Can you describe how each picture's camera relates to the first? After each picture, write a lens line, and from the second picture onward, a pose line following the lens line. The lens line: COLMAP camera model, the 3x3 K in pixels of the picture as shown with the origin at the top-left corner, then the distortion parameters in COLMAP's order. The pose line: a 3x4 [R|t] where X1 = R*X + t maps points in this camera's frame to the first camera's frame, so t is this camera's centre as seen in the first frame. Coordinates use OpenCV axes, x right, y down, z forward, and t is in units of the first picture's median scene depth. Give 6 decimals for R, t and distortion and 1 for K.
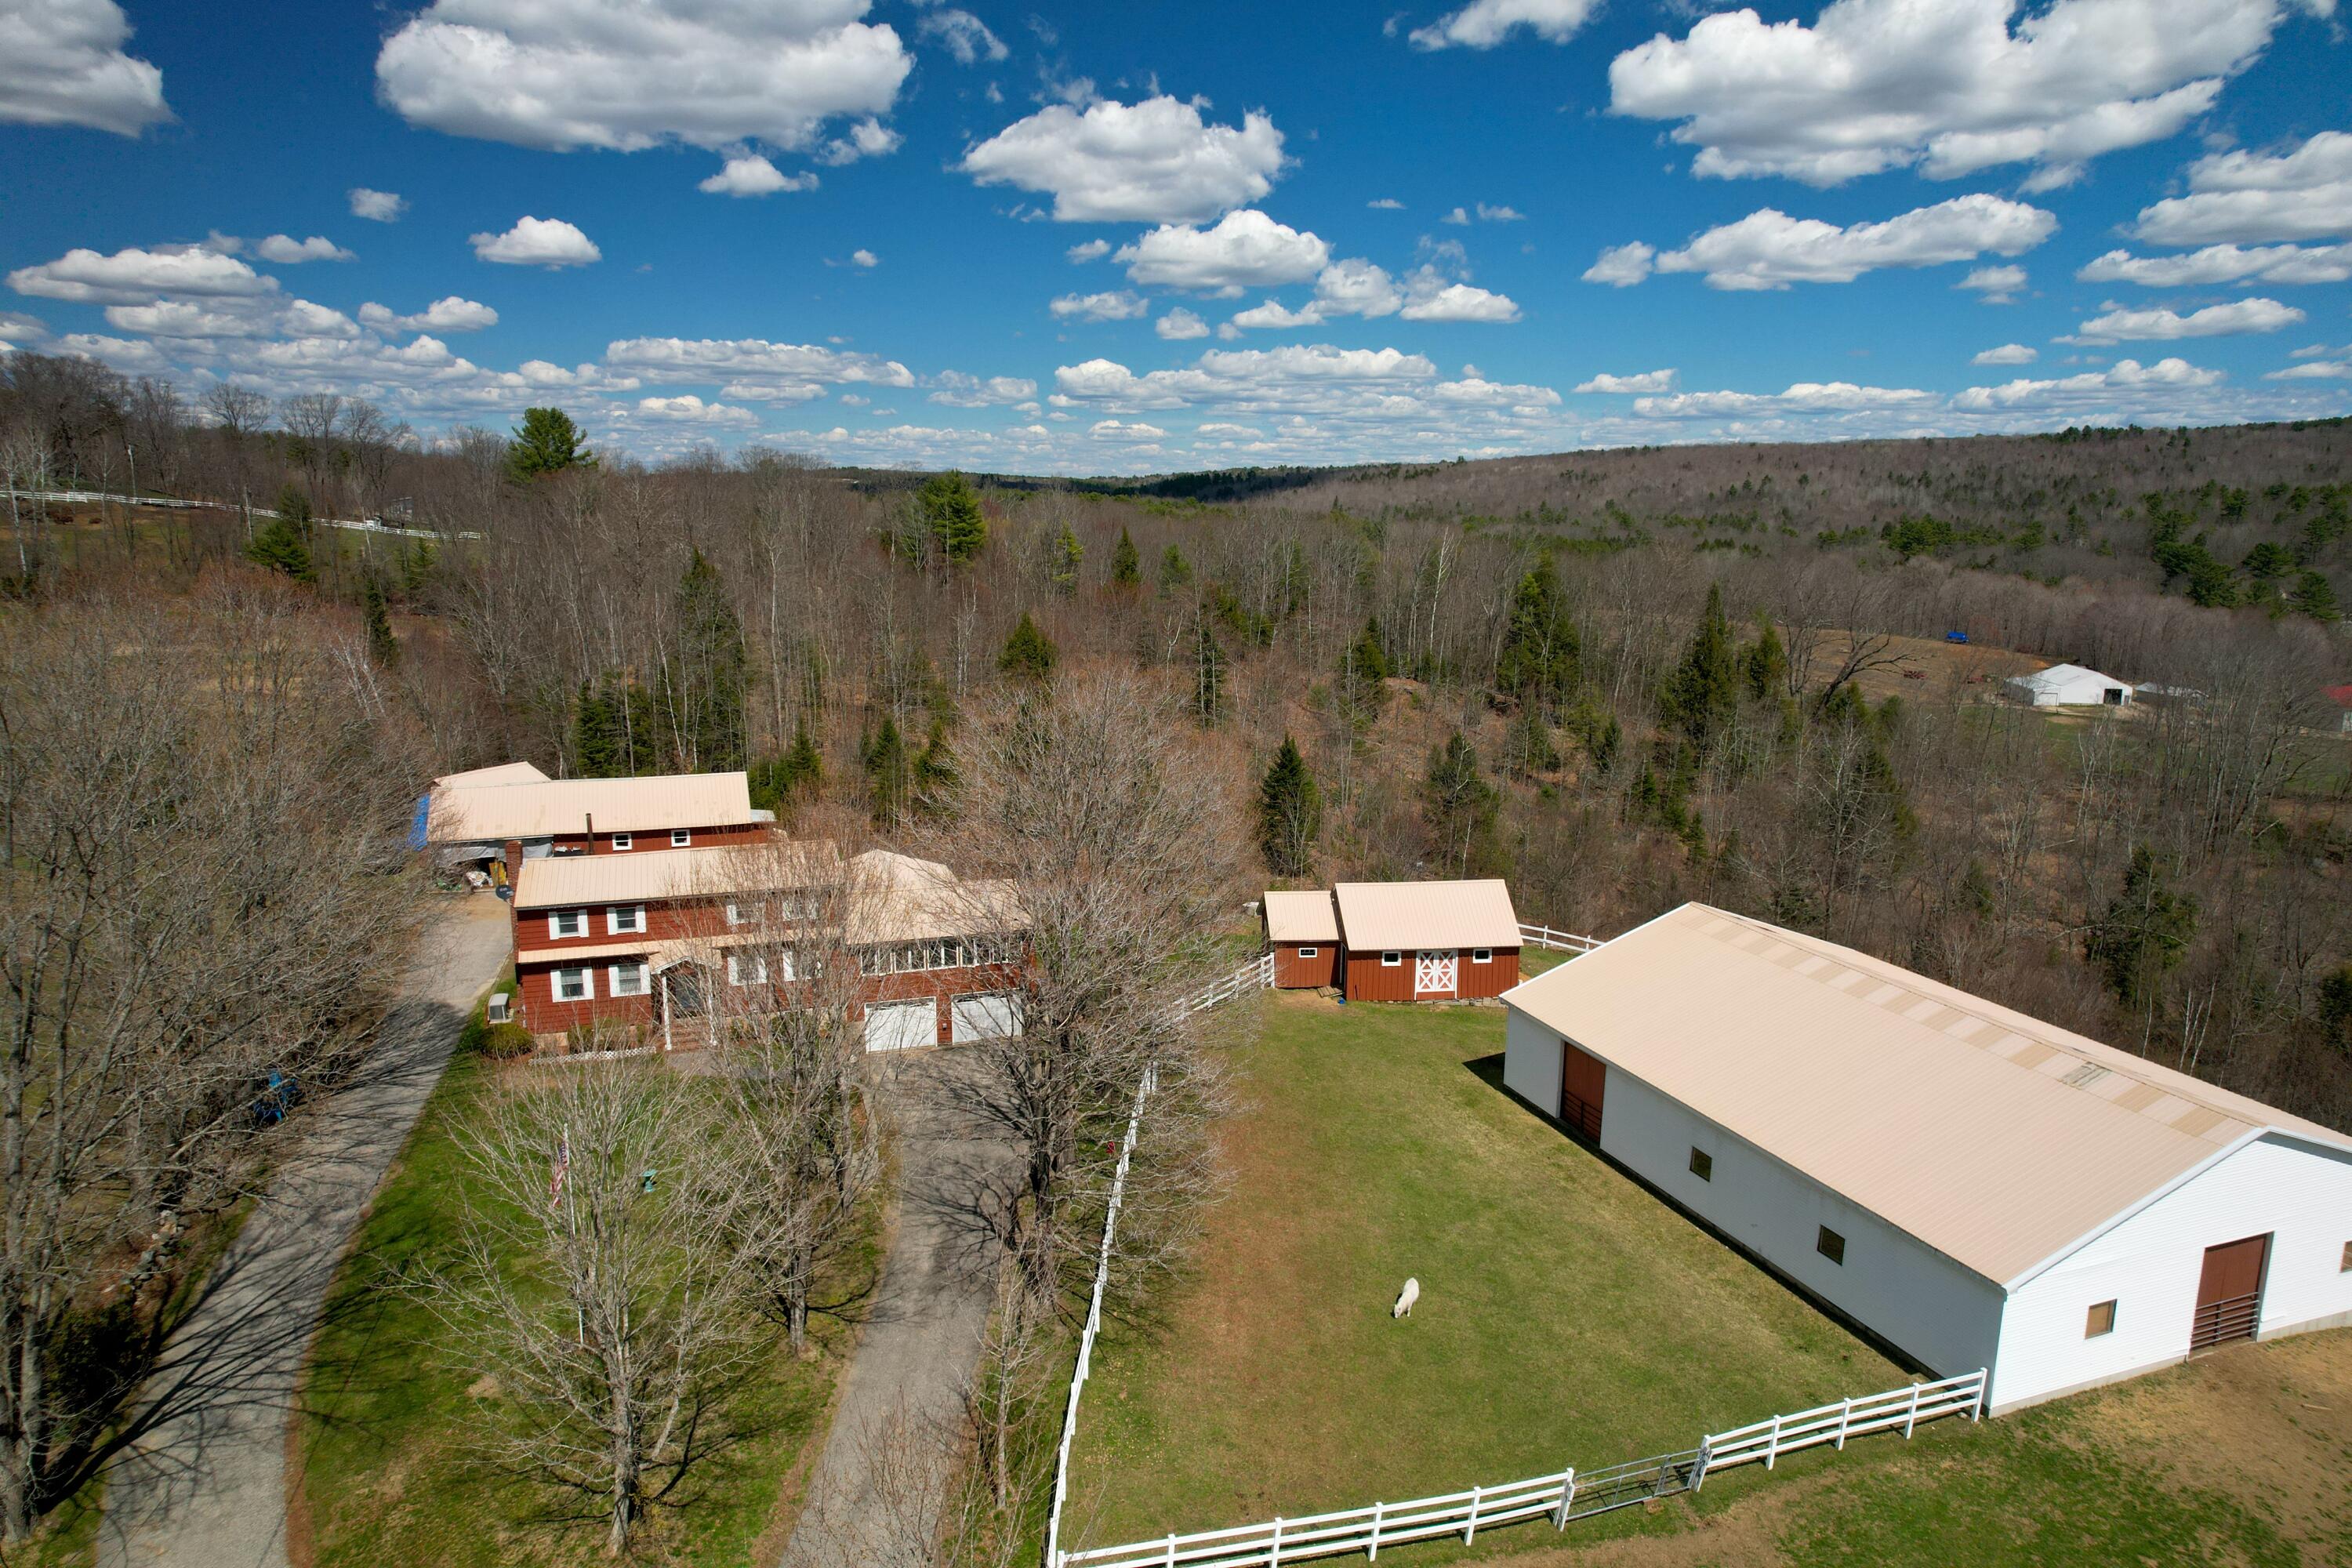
lens RADIAL K [[1578.3, 0, 1176.0], [0, 1578.3, 784.0], [0, 0, 1]] dist [-0.003778, 0.000922]
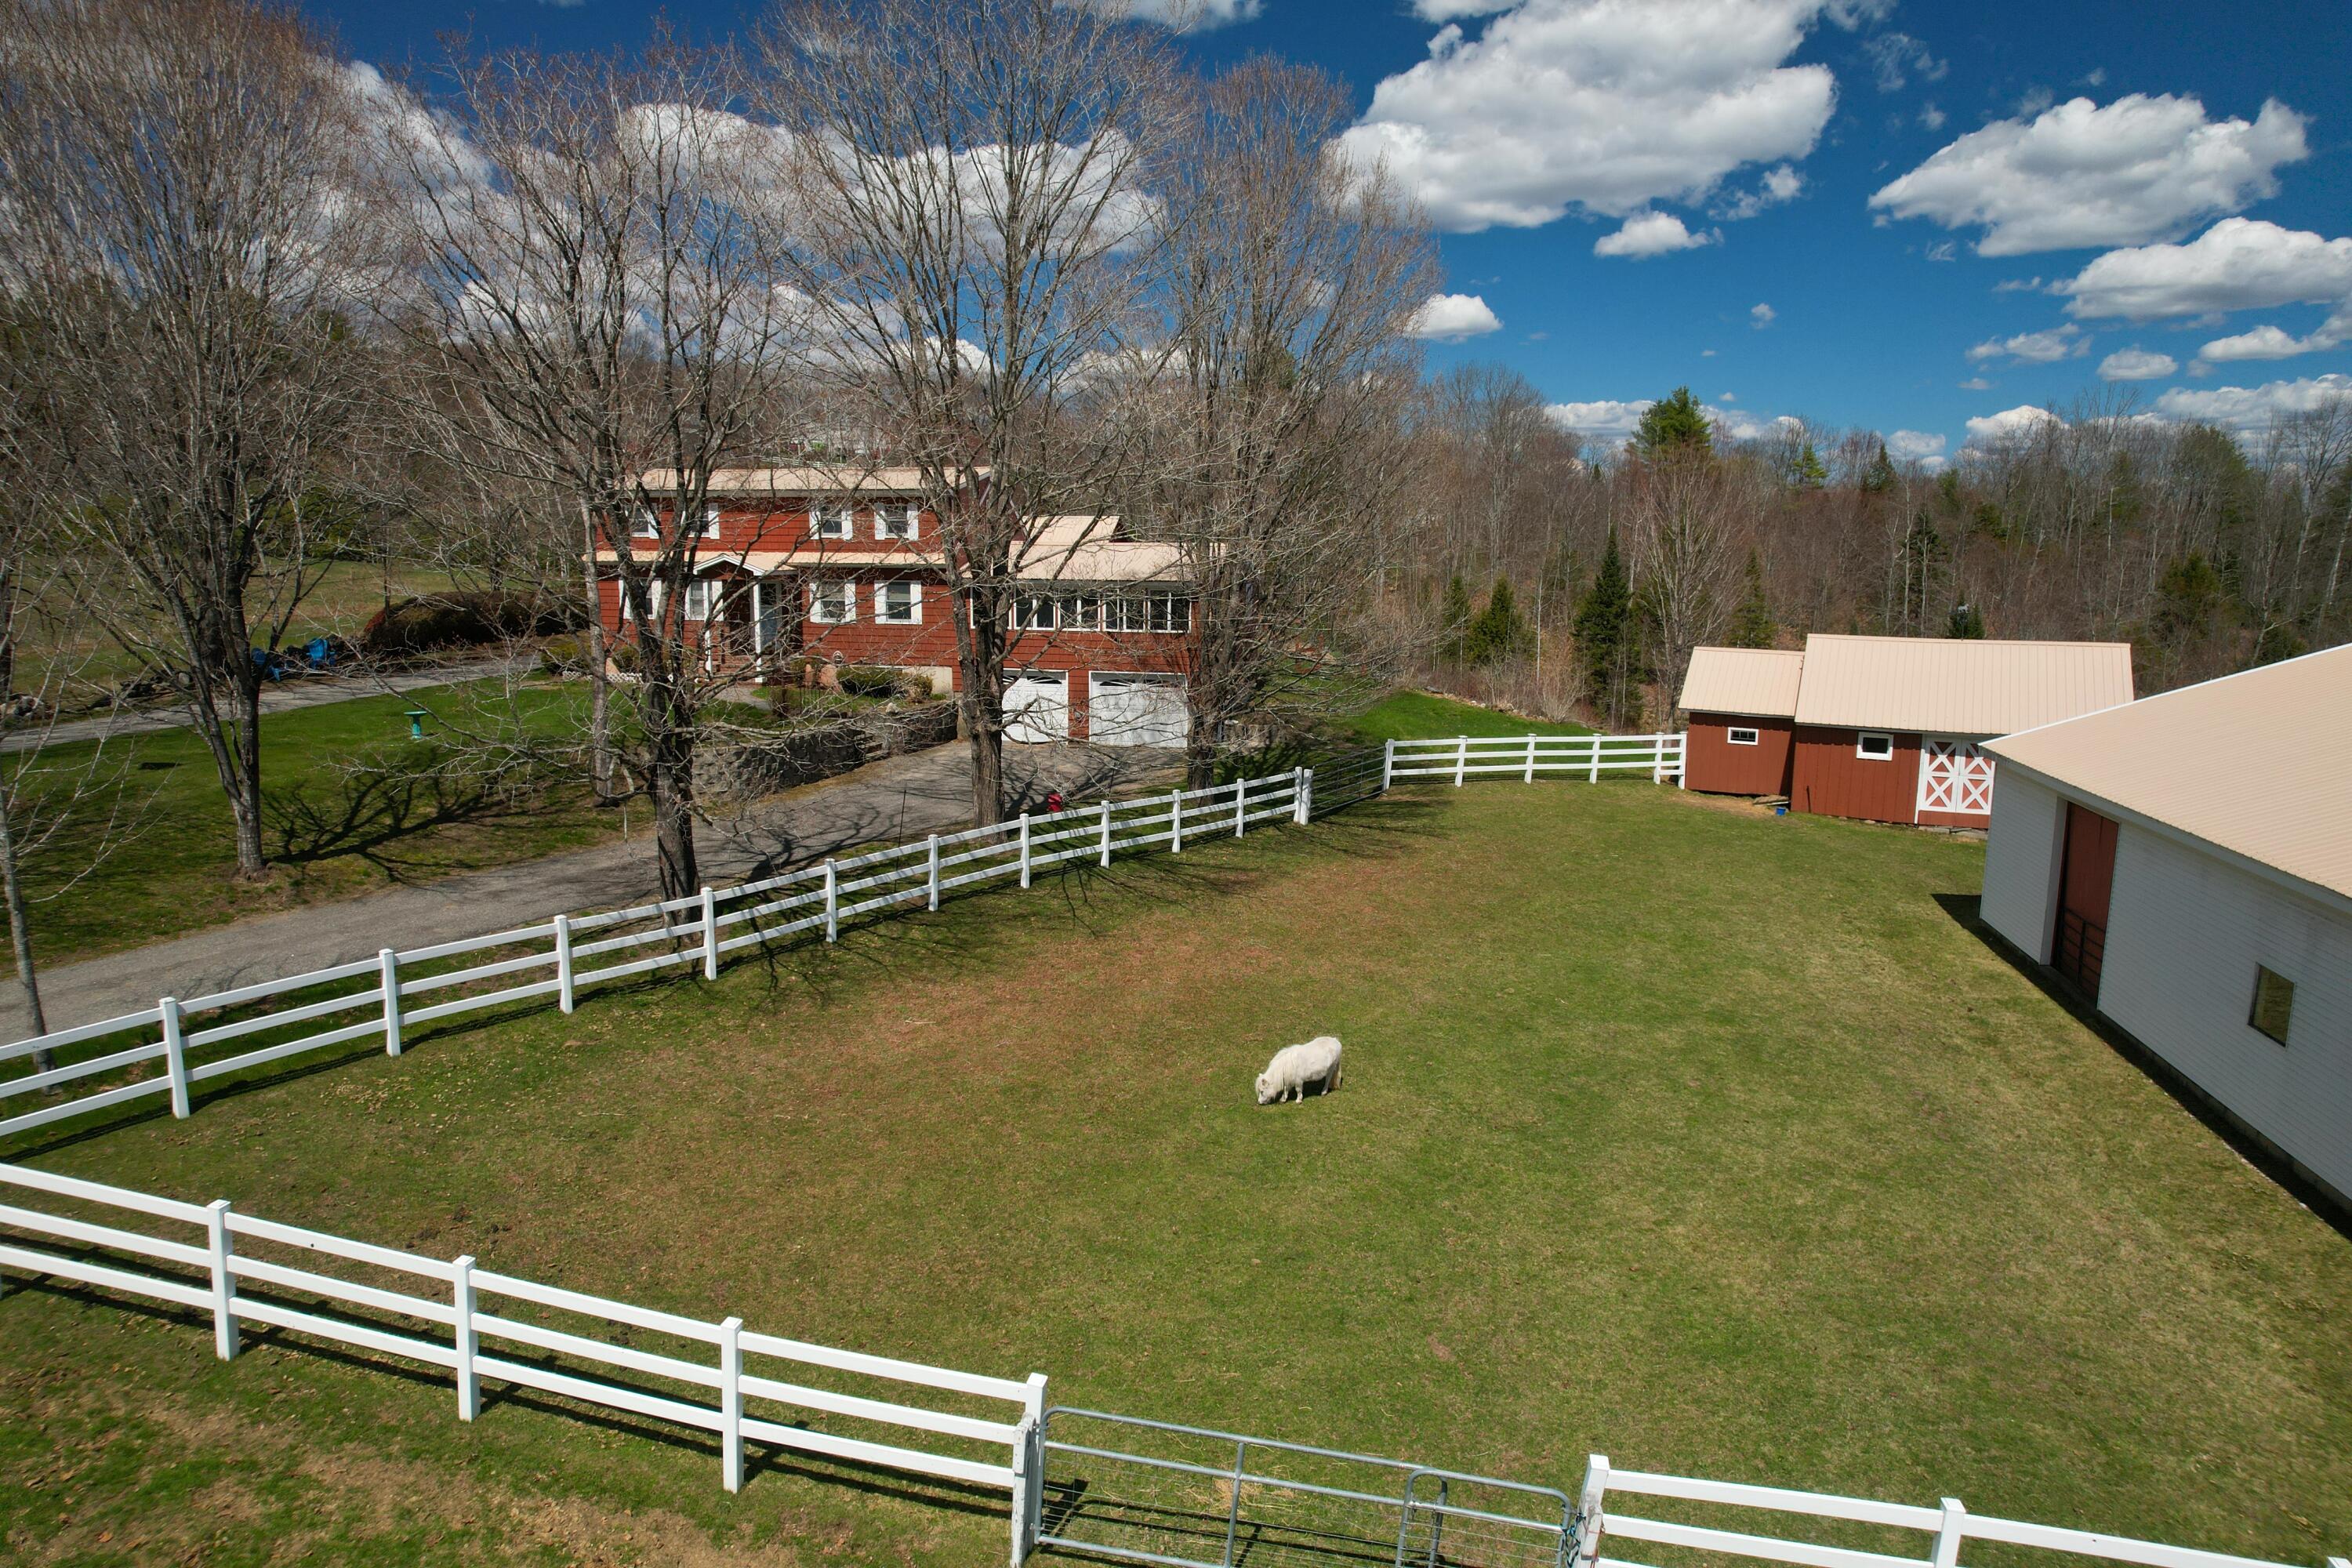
lens RADIAL K [[1495.3, 0, 1177.9], [0, 1495.3, 824.3], [0, 0, 1]] dist [-0.004089, 0.002042]
pose [[0.844861, 0.096852, -0.526146, 0.214817], [-0.105785, 0.994302, 0.013166, 0.160915], [0.524423, 0.044535, 0.850292, 0.382558]]
